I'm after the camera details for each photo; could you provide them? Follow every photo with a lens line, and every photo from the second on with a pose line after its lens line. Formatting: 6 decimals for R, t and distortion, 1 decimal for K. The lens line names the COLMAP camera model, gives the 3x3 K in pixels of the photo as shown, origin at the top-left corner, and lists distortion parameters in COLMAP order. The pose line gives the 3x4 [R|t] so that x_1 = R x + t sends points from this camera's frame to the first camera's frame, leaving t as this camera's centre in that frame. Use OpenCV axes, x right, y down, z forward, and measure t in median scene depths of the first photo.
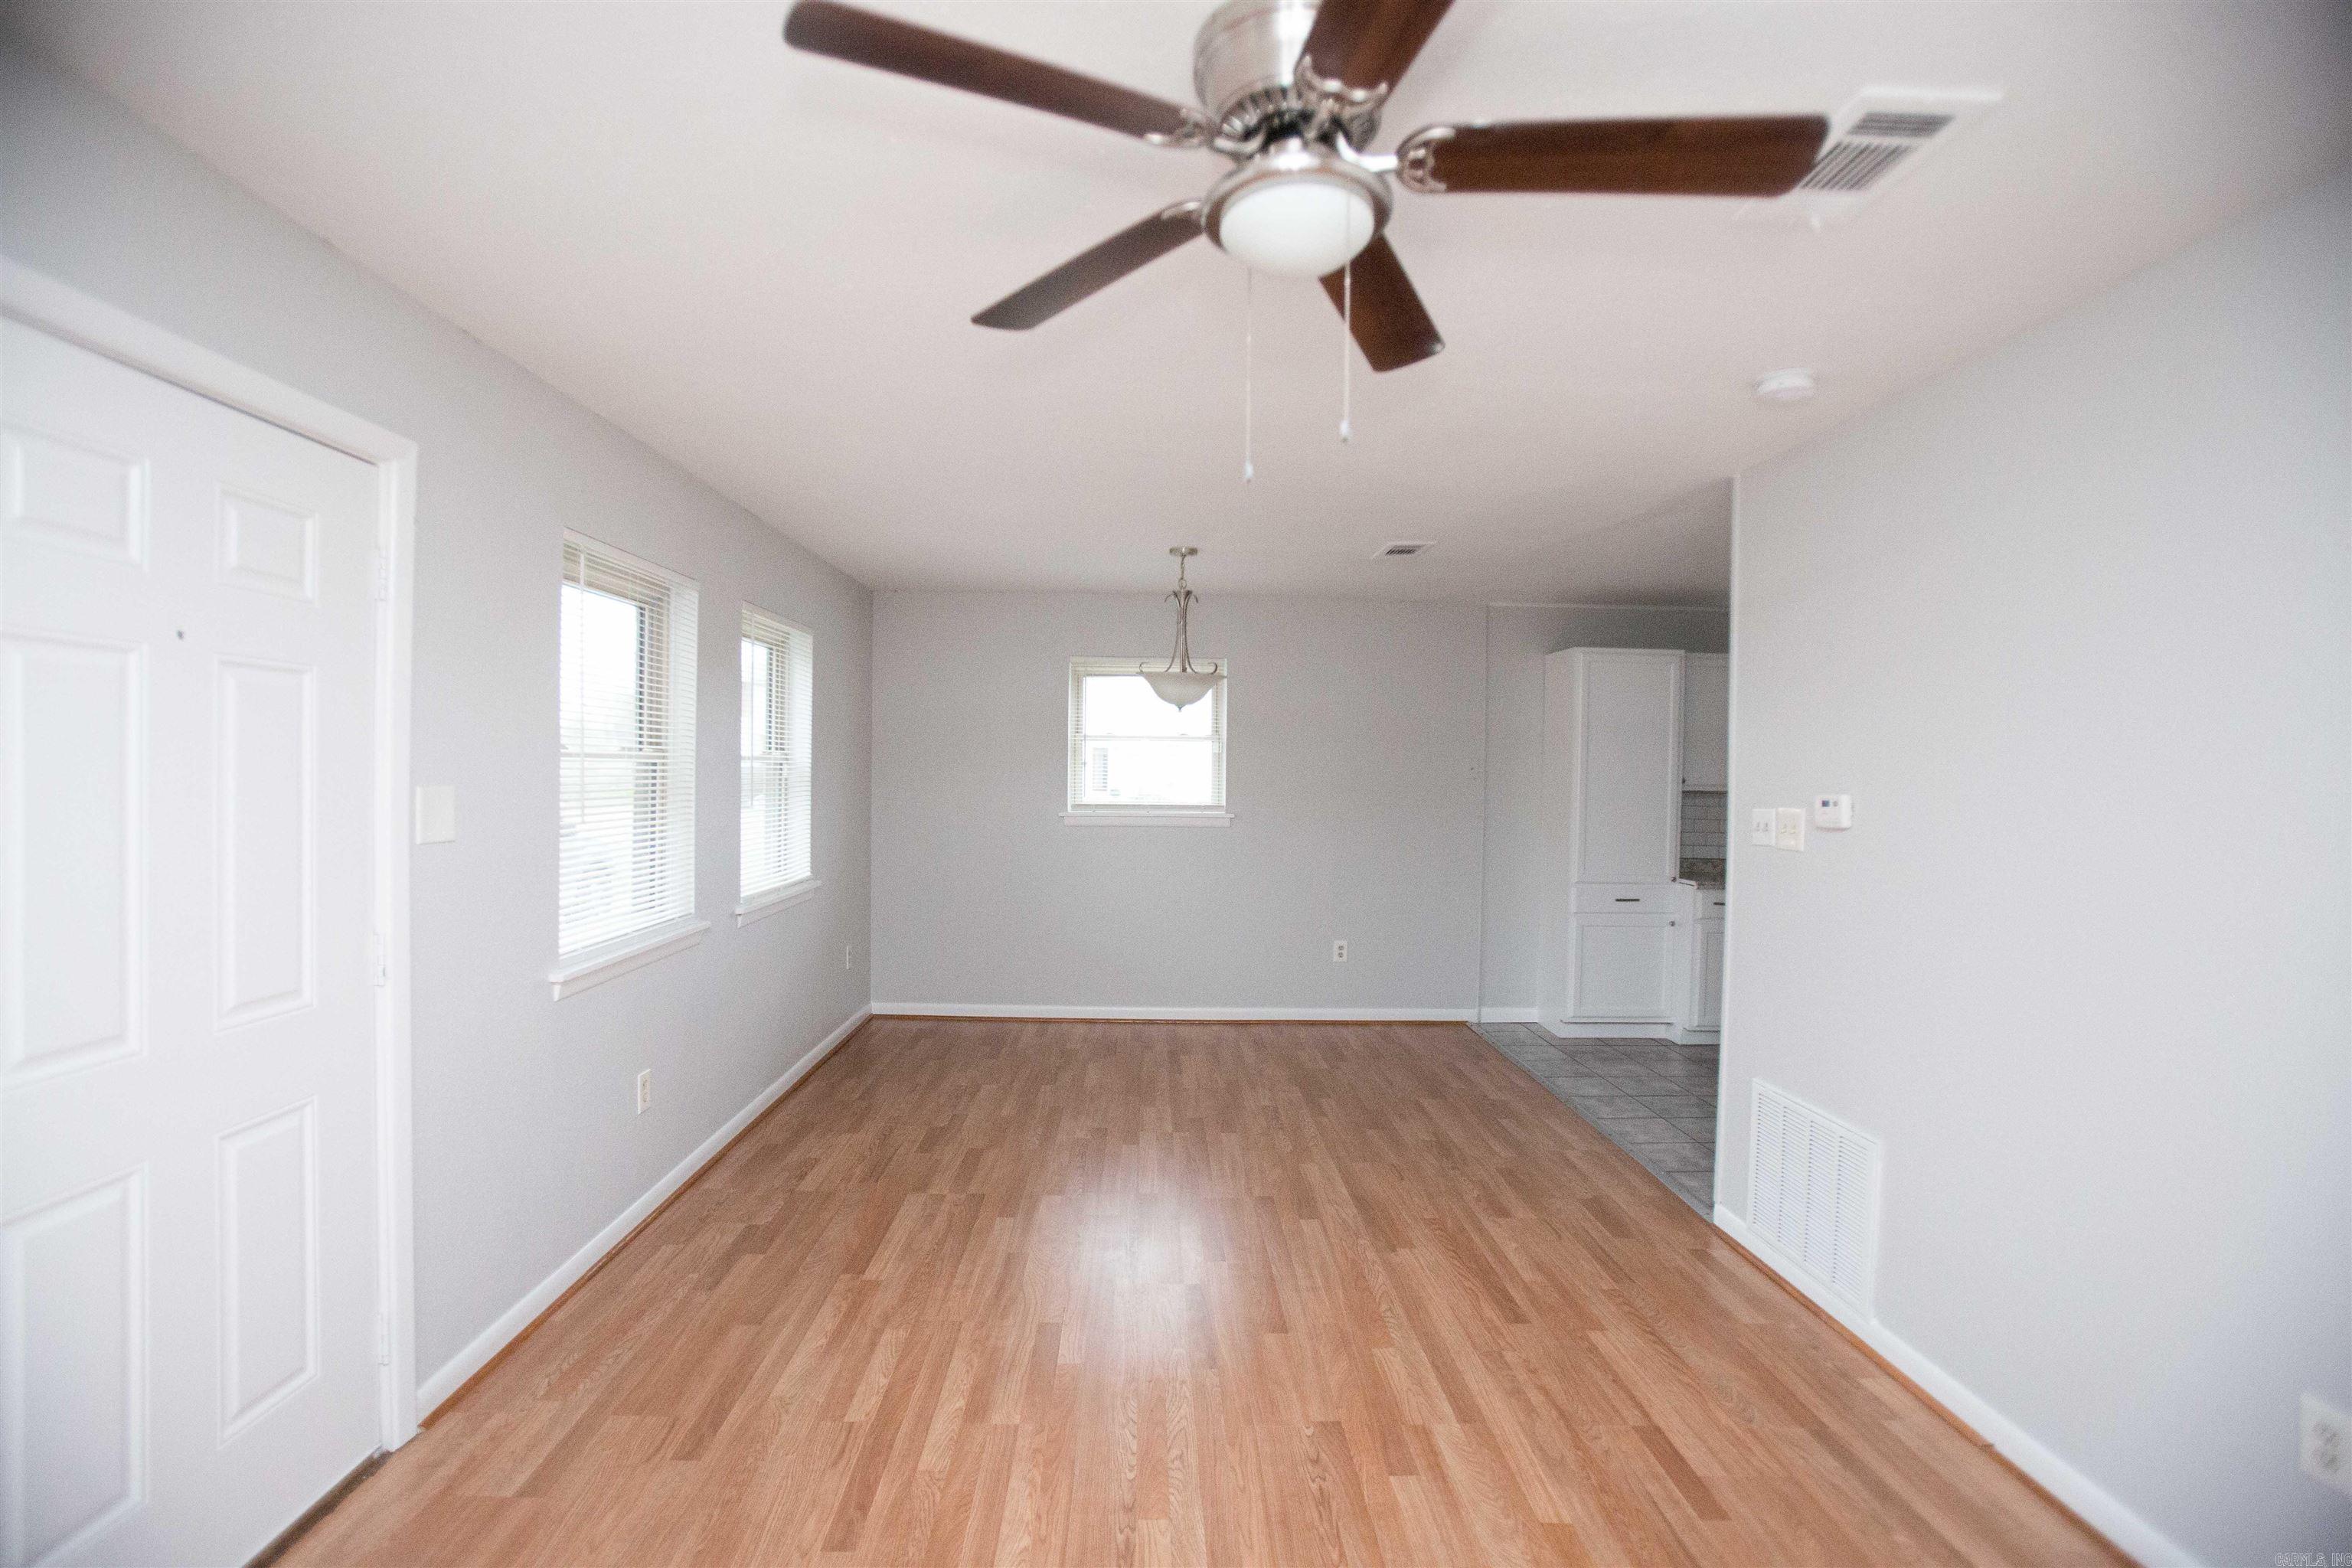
lens RADIAL K [[1087.8, 0, 1154.8], [0, 1087.8, 791.2], [0, 0, 1]] dist [-0.077428, 0.031478]
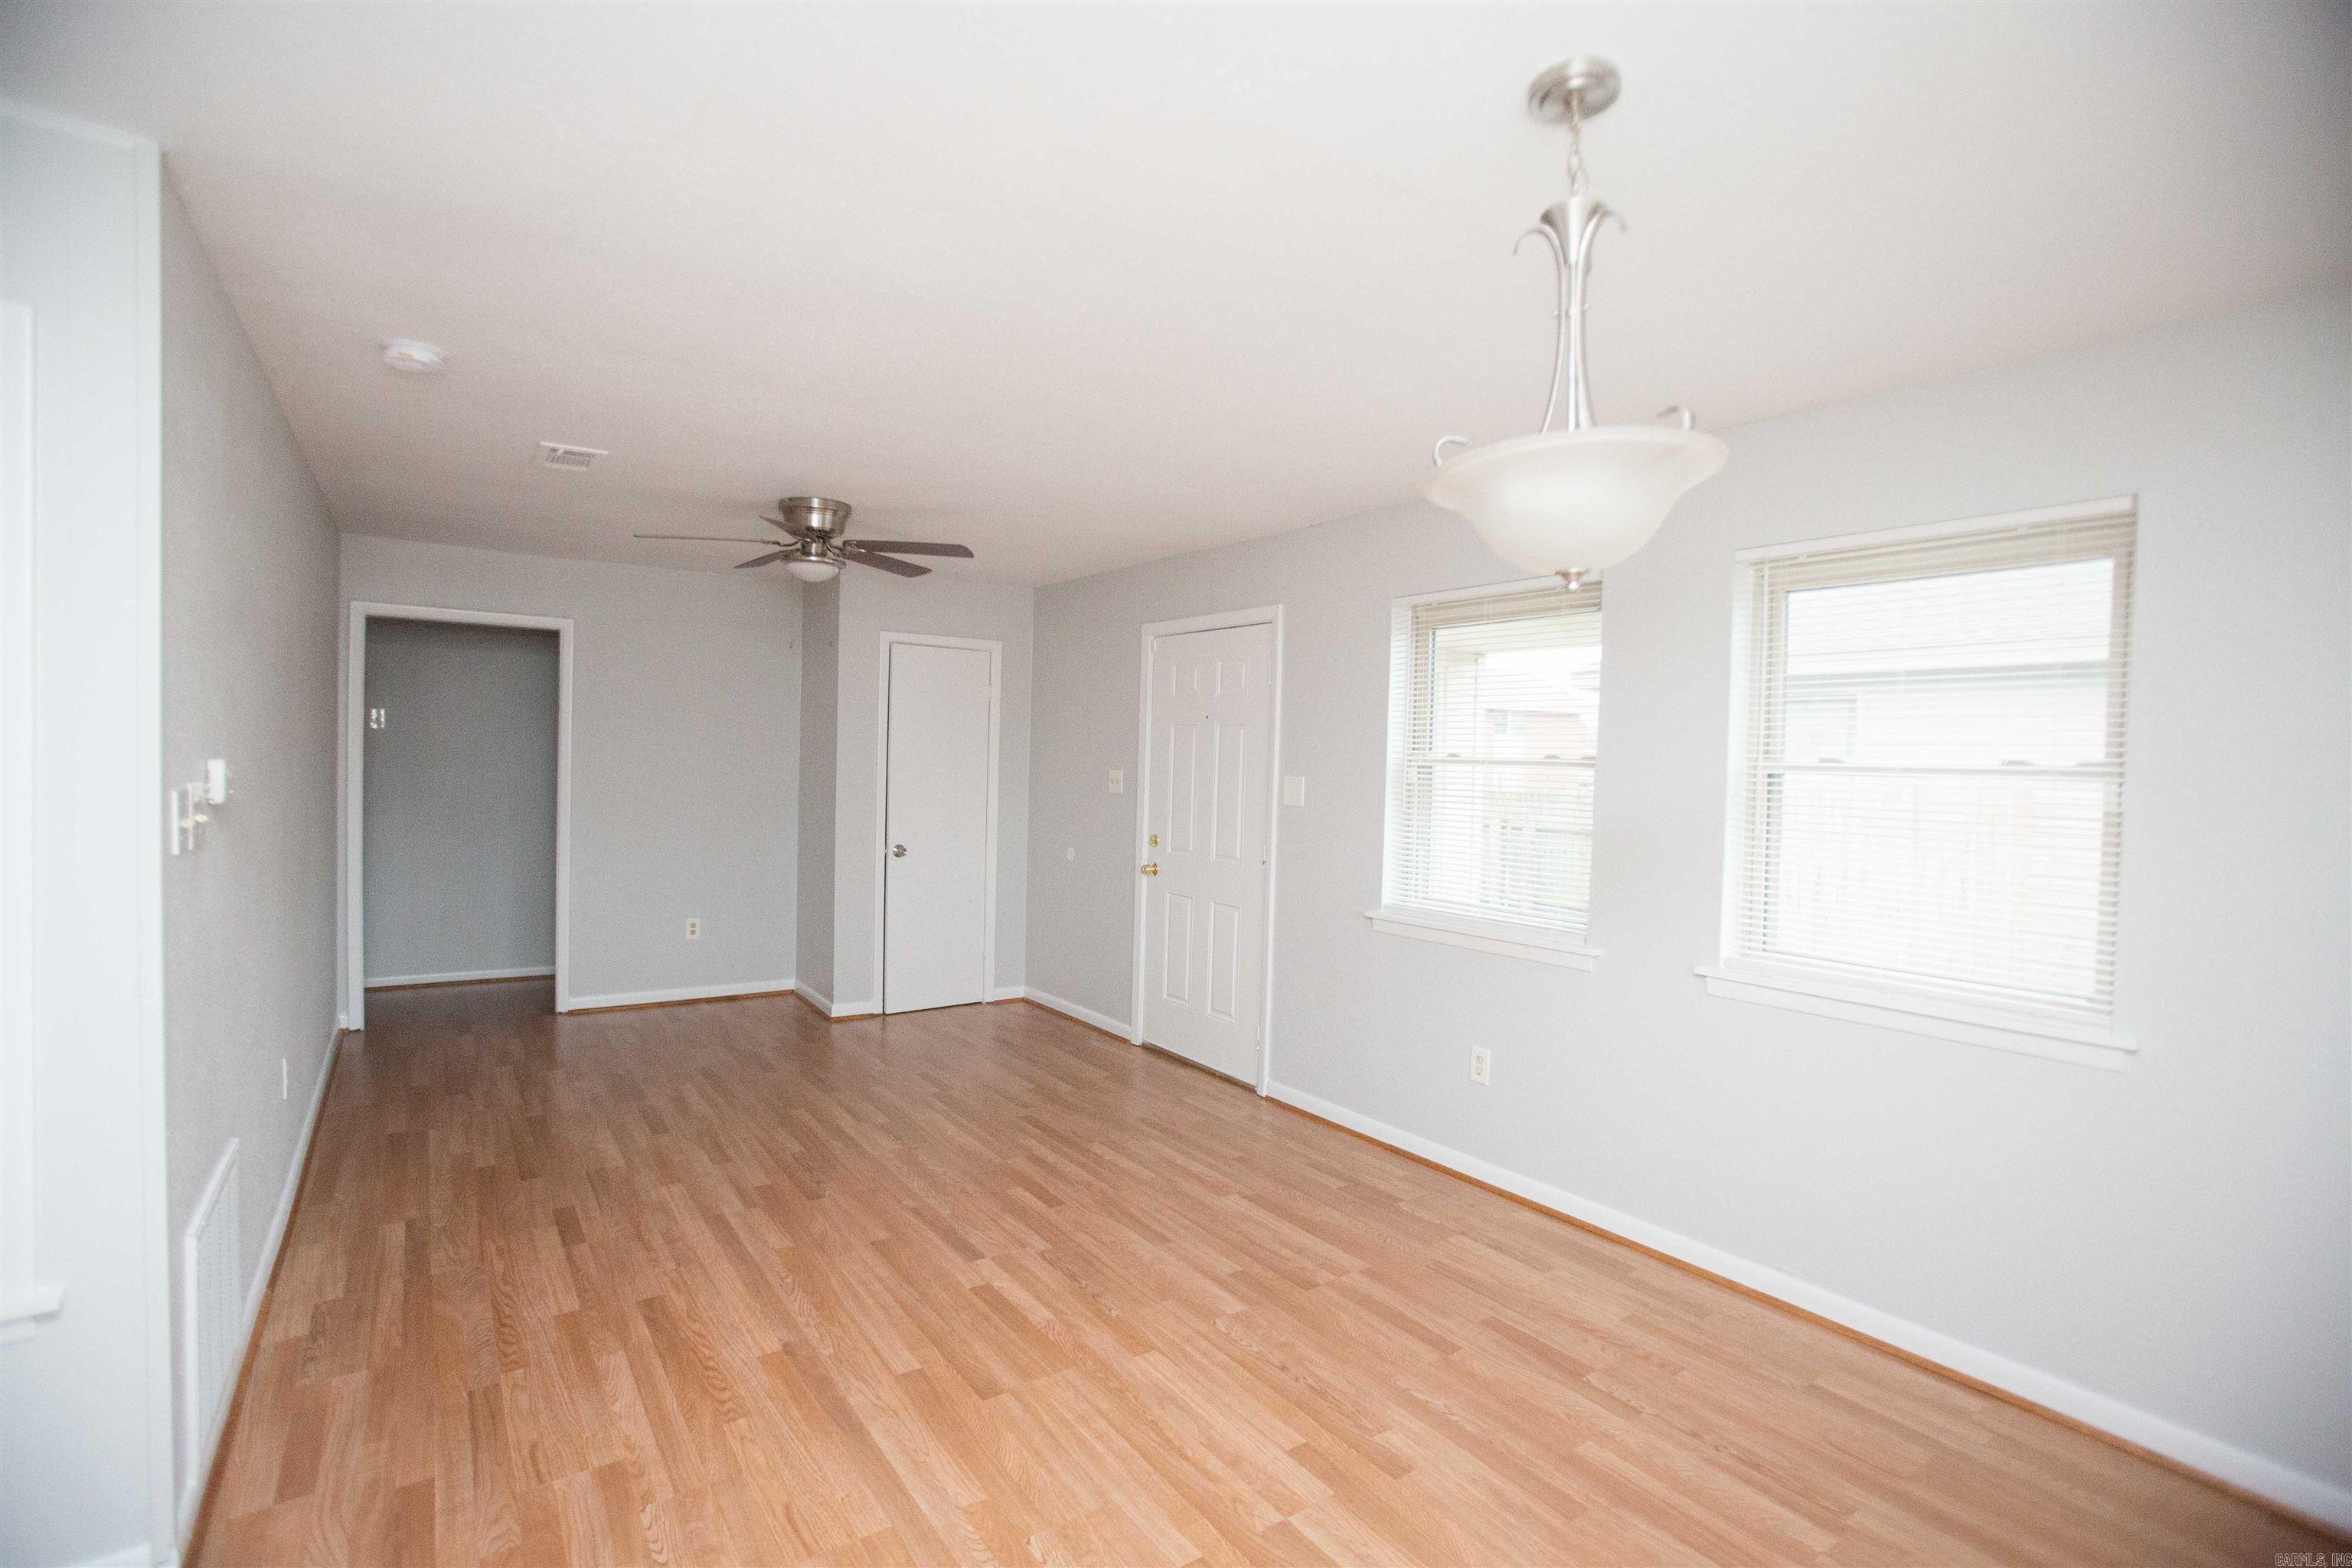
lens RADIAL K [[1087.8, 0, 1154.8], [0, 1087.8, 791.2], [0, 0, 1]] dist [-0.077428, 0.031478]
pose [[-0.829414, -0.015046, -0.558432, 0.390406], [-0.045257, 0.998161, 0.040325, -0.029172], [0.556798, 0.058719, -0.828570, 1.571499]]
